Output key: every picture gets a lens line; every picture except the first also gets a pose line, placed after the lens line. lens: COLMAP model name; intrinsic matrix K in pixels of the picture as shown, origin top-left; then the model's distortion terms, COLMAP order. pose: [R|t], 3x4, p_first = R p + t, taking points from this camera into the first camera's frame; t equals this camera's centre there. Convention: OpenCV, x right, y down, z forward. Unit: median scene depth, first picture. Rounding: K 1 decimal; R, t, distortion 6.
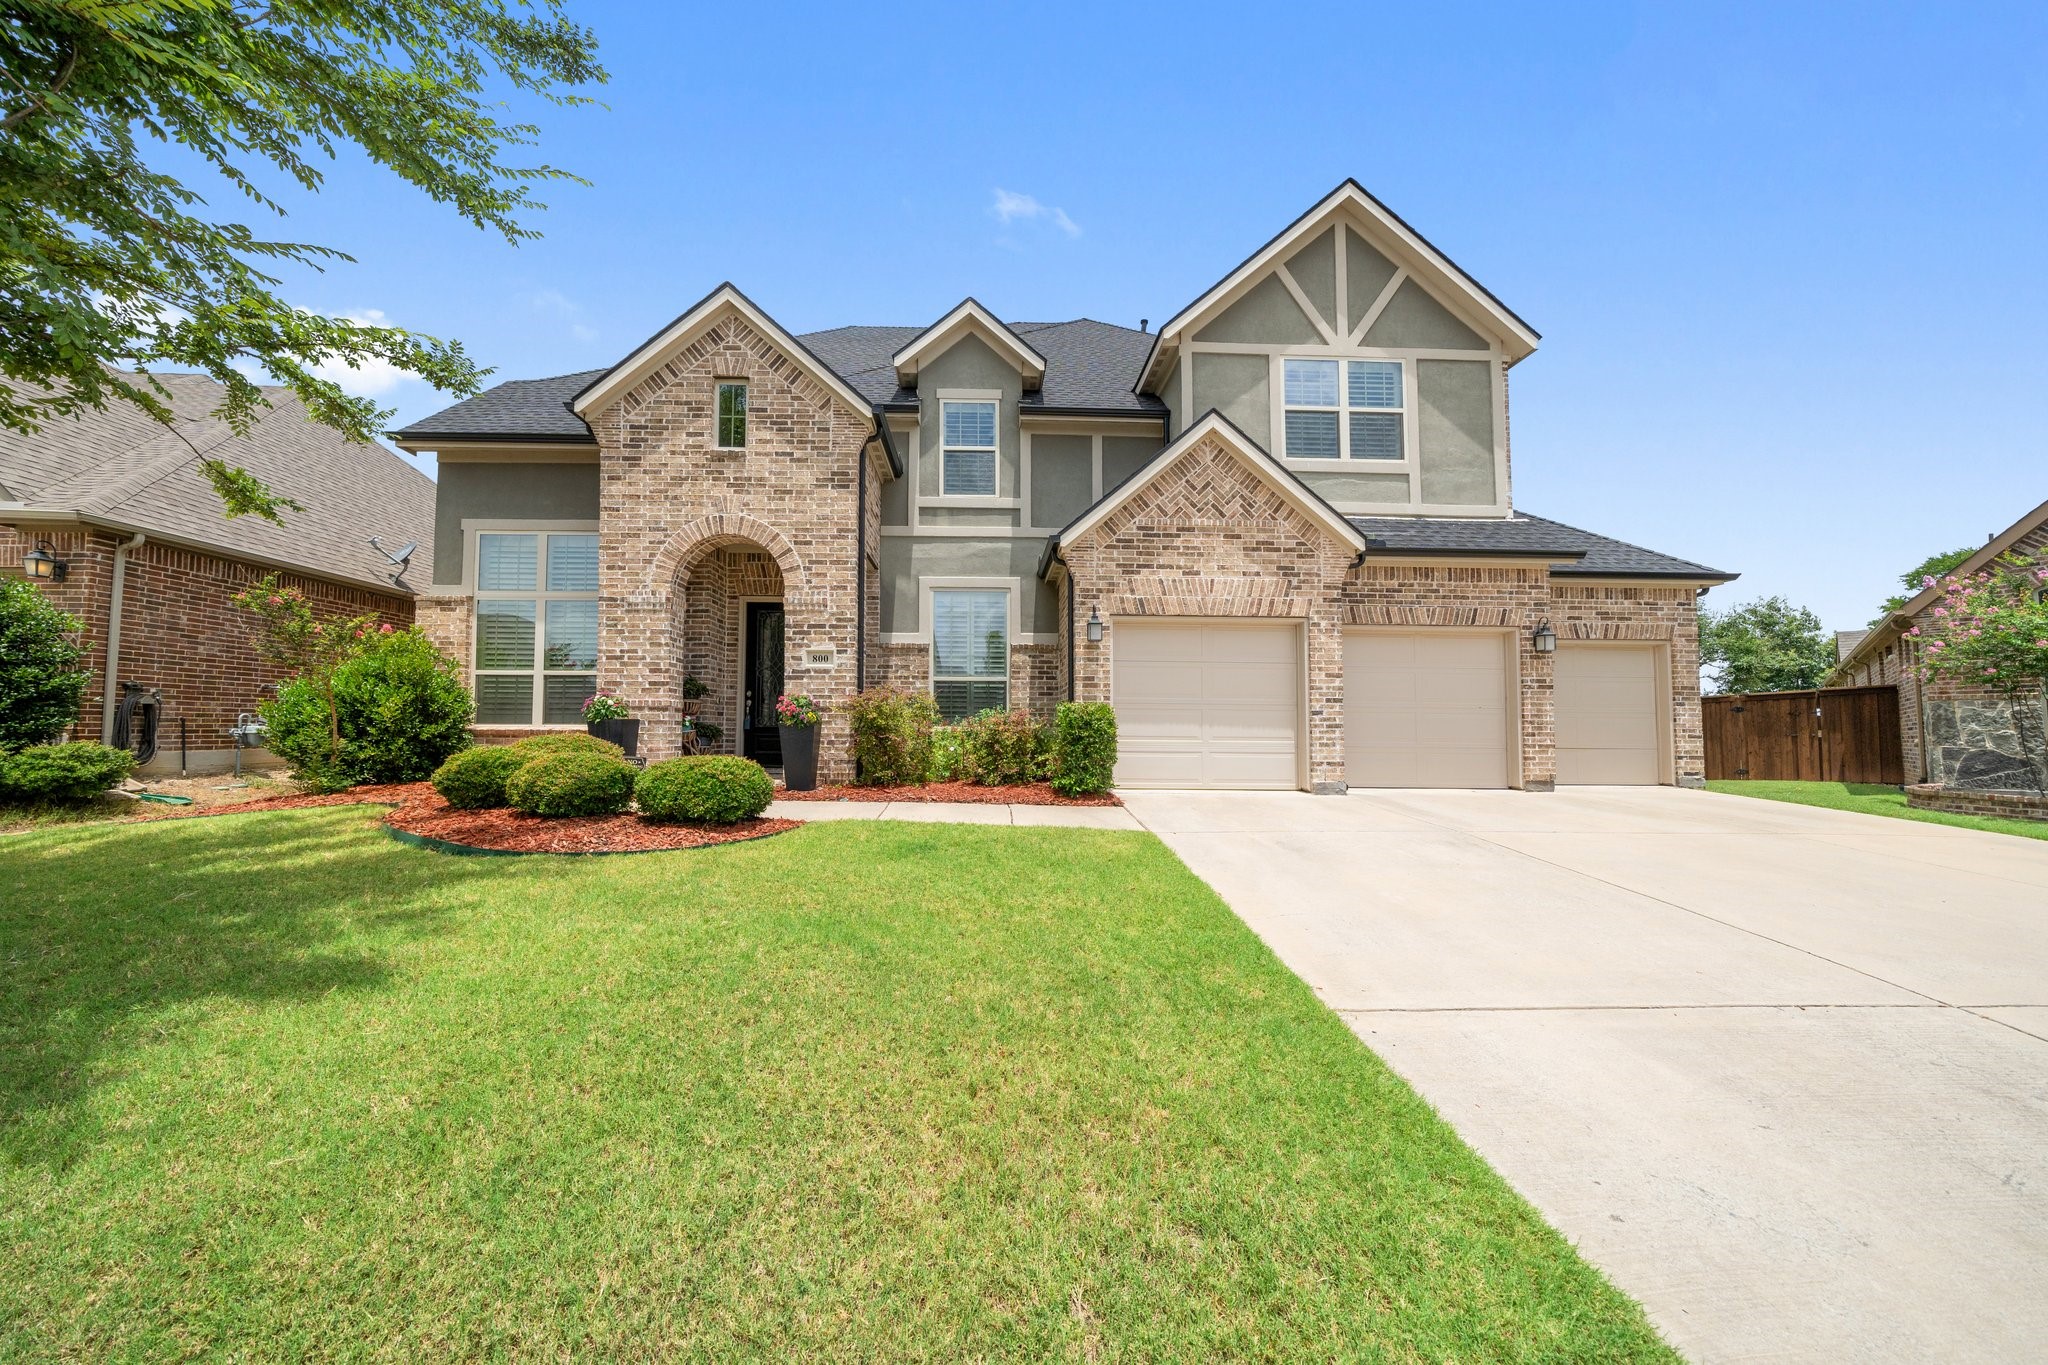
lens RADIAL K [[707.5, 0, 1005.0], [0, 707.5, 679.1], [0, 0, 1]] dist [-0.004514, -0.000078]
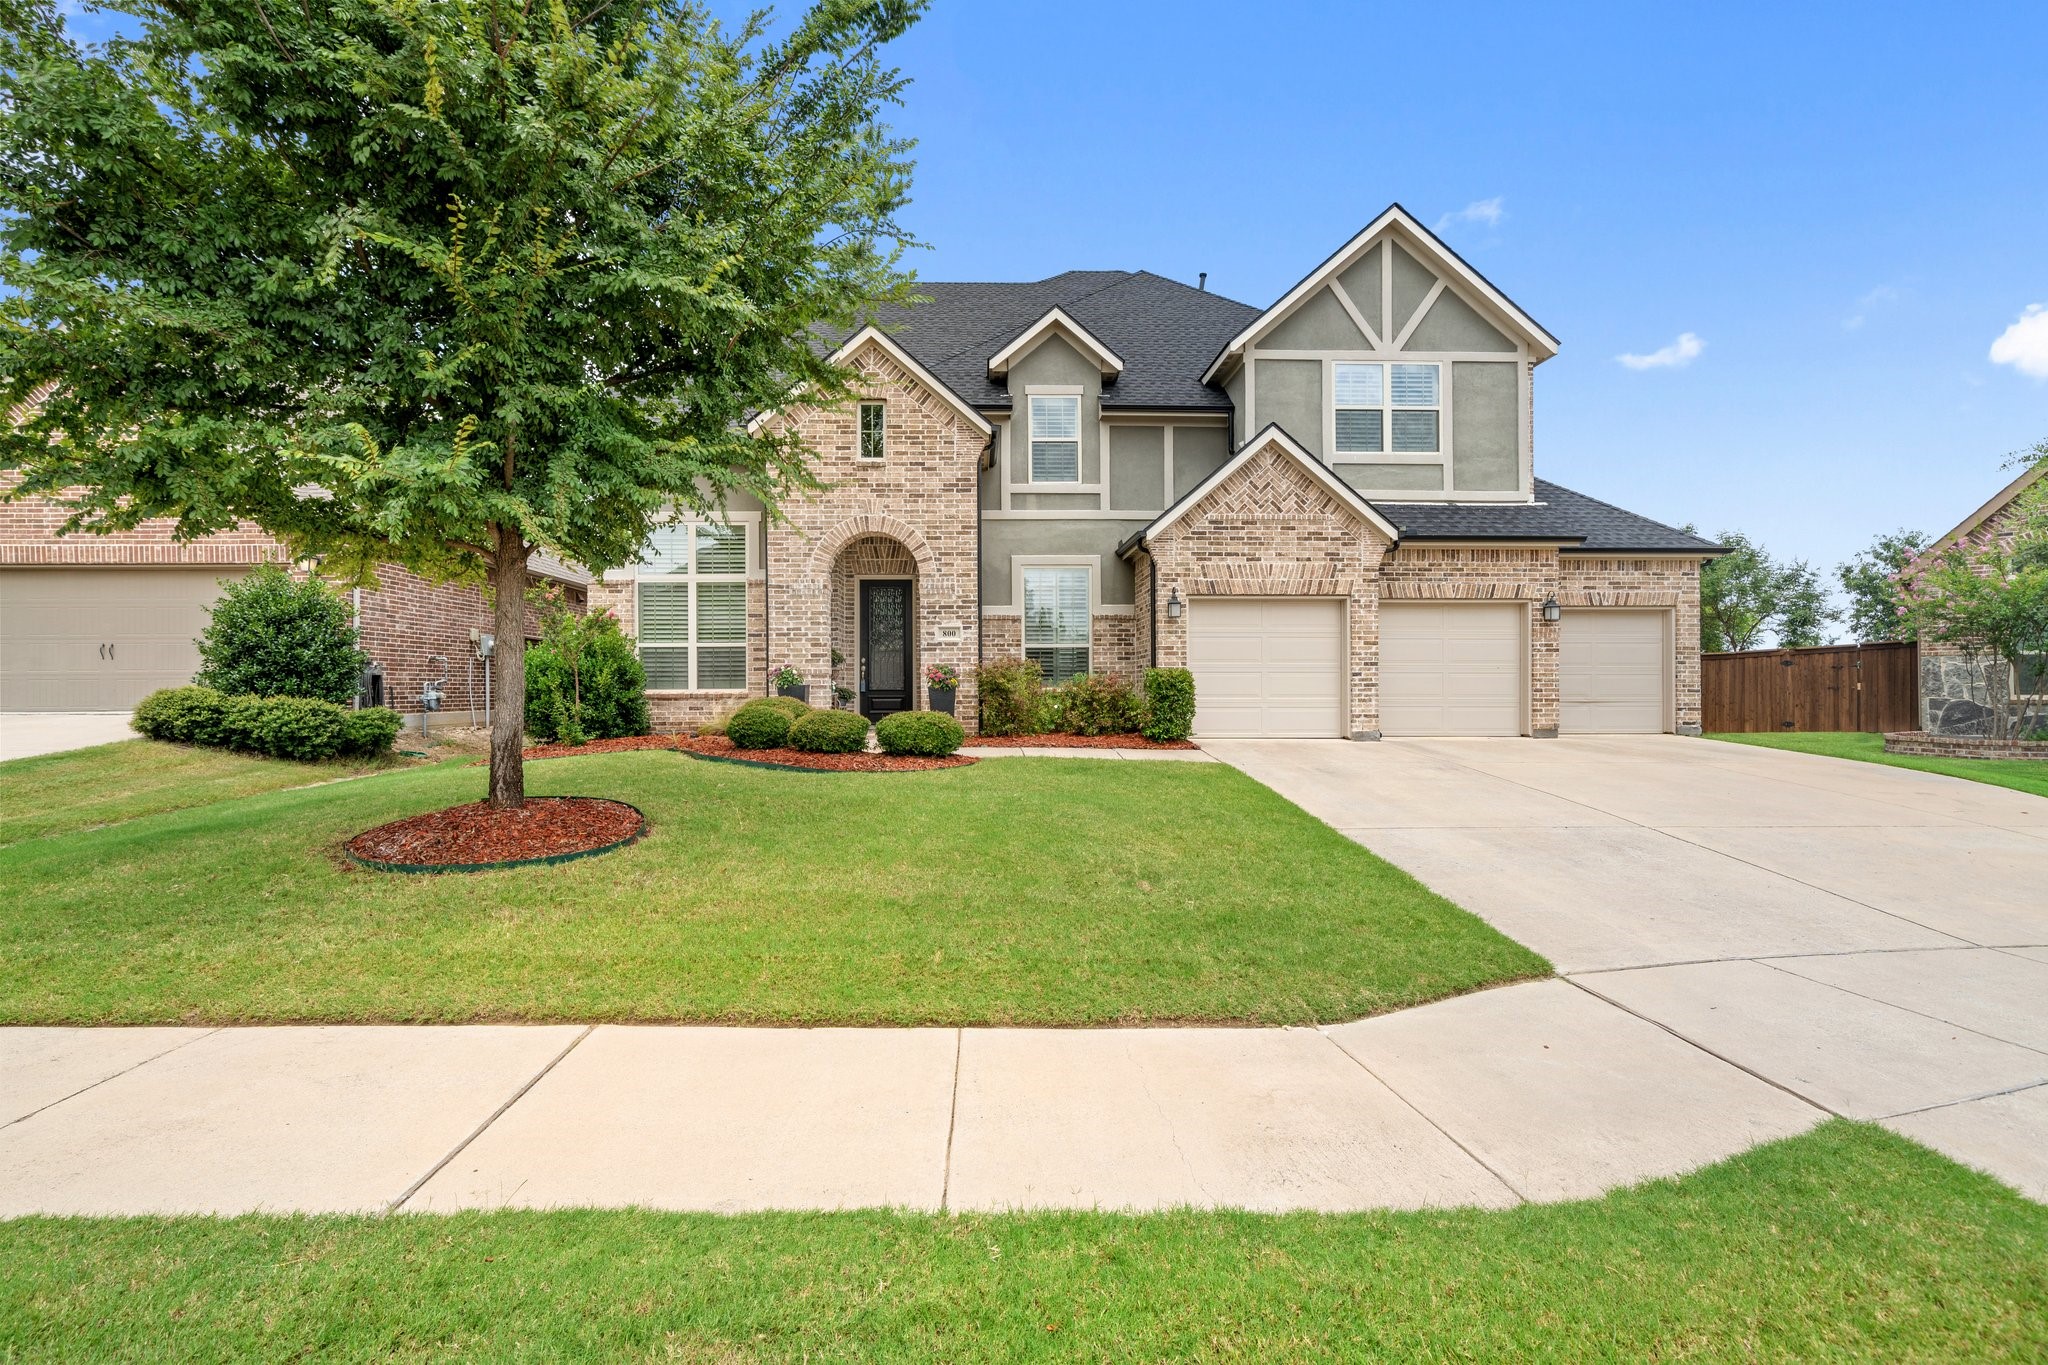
lens RADIAL K [[859.1, 0, 1018.2], [0, 859.1, 669.9], [0, 0, 1]] dist [0.000638, 0.000041]
pose [[0.999959, -0.008674, 0.002441, -0.132406], [0.008536, 0.998637, 0.051488, -0.037459], [-0.002885, -0.051466, 0.998671, -0.435668]]
